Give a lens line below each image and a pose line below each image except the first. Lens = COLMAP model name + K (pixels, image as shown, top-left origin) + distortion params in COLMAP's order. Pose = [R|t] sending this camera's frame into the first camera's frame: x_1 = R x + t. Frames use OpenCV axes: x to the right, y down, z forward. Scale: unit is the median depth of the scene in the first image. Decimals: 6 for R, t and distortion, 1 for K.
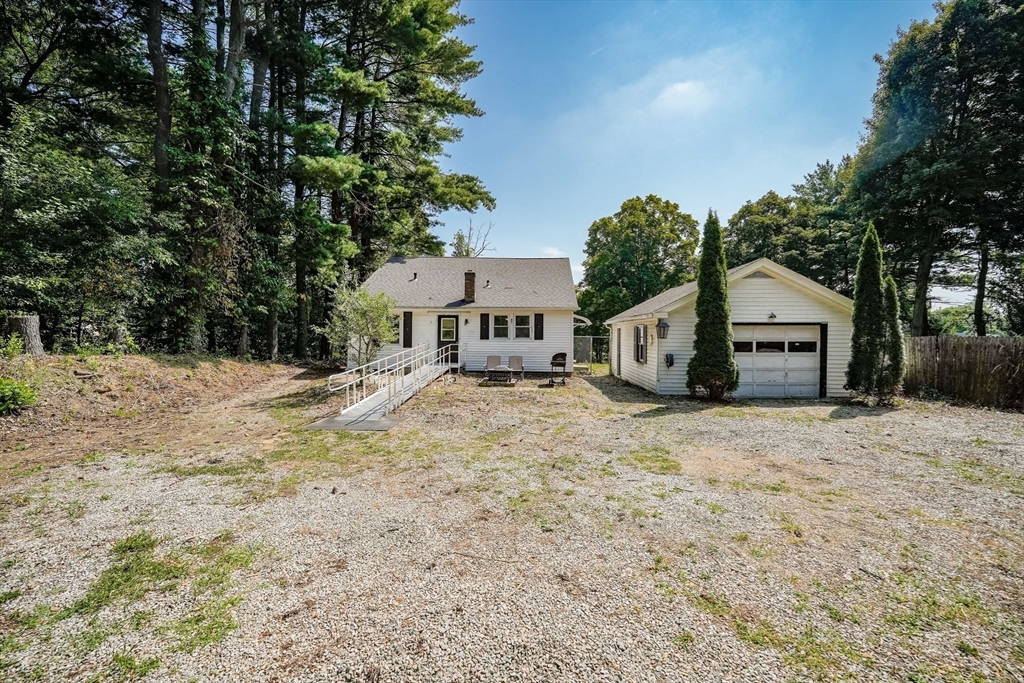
lens RADIAL K [[432.1, 0, 523.6], [0, 432.1, 354.9], [0, 0, 1]] dist [-0.013548, -0.000448]
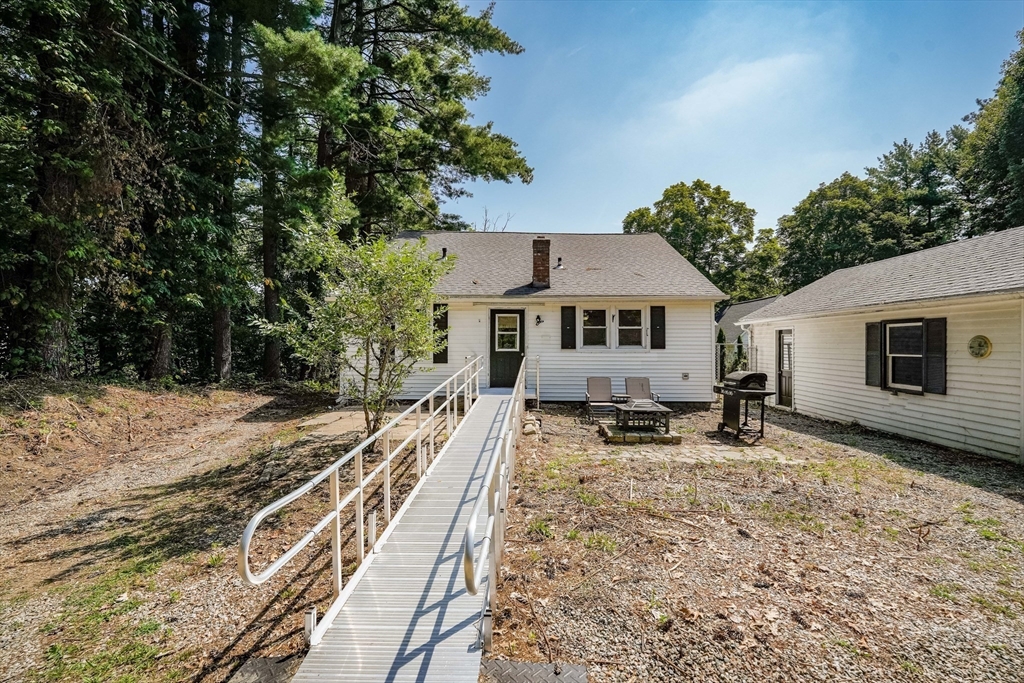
lens RADIAL K [[432.1, 0, 531.7], [0, 432.1, 362.3], [0, 0, 1]] dist [-0.013548, -0.000448]
pose [[0.999640, -0.005908, 0.026172, -0.148231], [0.006051, 0.999967, -0.005405, -0.013159], [-0.026139, 0.005561, 0.999643, 0.370233]]
